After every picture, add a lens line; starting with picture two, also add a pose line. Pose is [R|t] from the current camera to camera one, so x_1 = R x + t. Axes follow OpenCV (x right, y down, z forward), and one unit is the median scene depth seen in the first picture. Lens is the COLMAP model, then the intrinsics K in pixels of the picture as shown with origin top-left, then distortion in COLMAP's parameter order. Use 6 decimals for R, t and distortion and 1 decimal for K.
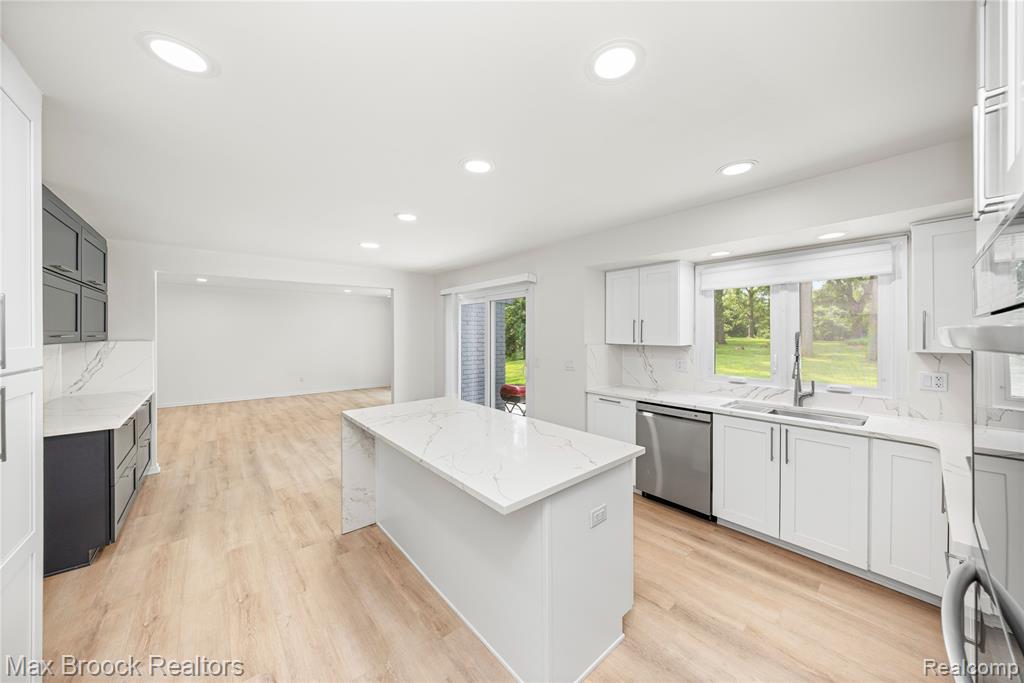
lens RADIAL K [[352.3, 0, 505.2], [0, 352.3, 336.5], [0, 0, 1]] dist [-0.000860, -0.000117]
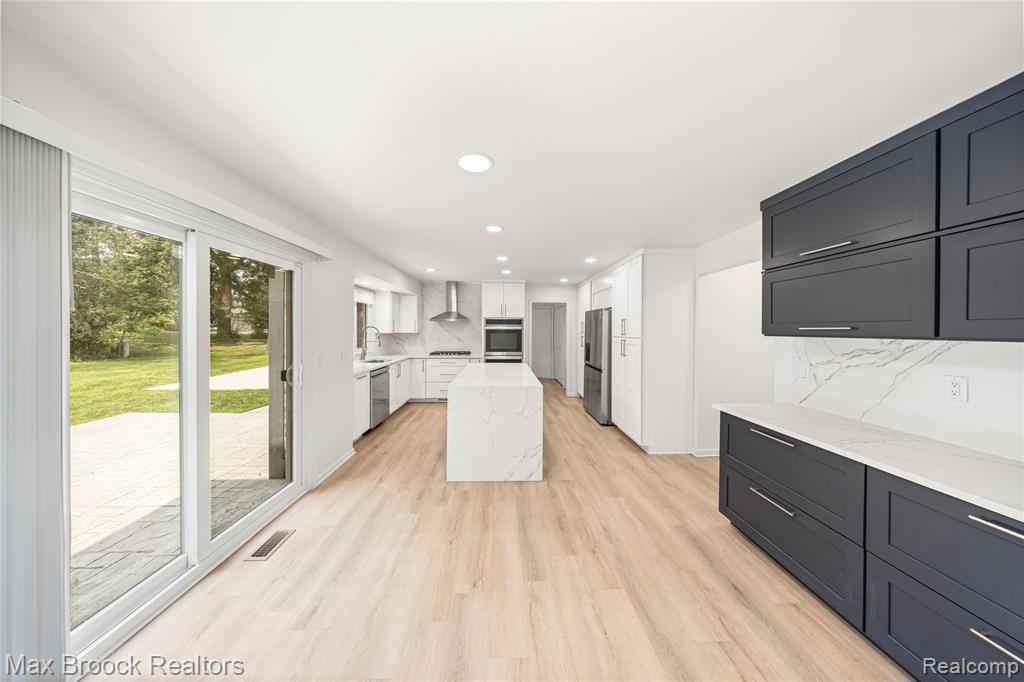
lens RADIAL K [[300.6, 0, 514.9], [0, 300.6, 332.4], [0, 0, 1]] dist [0.000127, -0.000002]
pose [[-0.797691, -0.008481, 0.603007, -0.895939], [-0.001586, 0.999927, 0.011965, 0.000172], [-0.603065, 0.008588, -0.797646, 1.661686]]
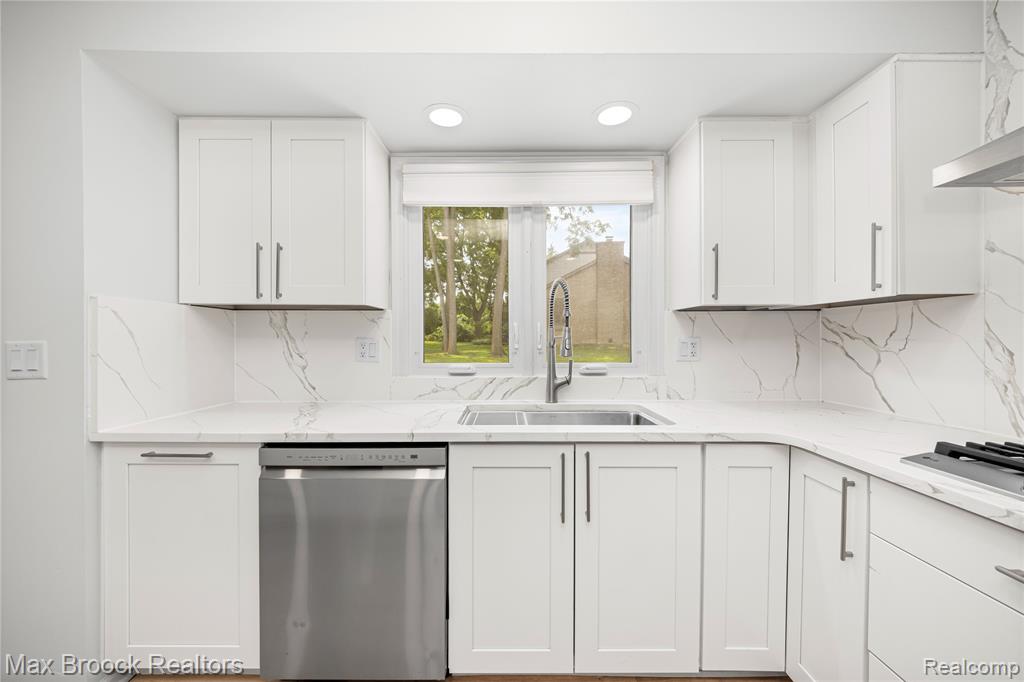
lens RADIAL K [[385.6, 0, 512.0], [0, 385.6, 341.0], [0, 0, 1]] dist [0.000001, 0.000171]
pose [[0.632818, -0.005525, 0.774281, 0.225919], [0.003608, 0.999985, 0.004187, 0.074101], [-0.774292, 0.000144, 0.632828, 0.538646]]
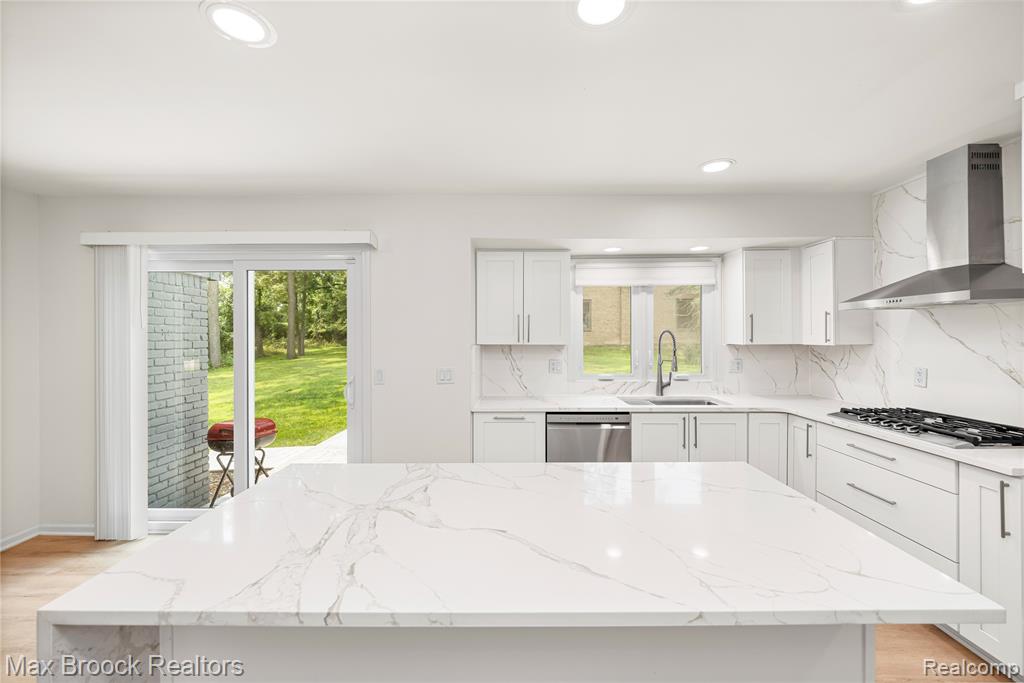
lens RADIAL K [[410.3, 0, 512.5], [0, 410.3, 336.7], [0, 0, 1]] dist [-0.001457, -0.000310]
pose [[0.642885, -0.004932, 0.765947, -0.411503], [0.006287, 0.999980, 0.001162, 0.004052], [-0.765937, 0.004068, 0.642903, 0.445629]]
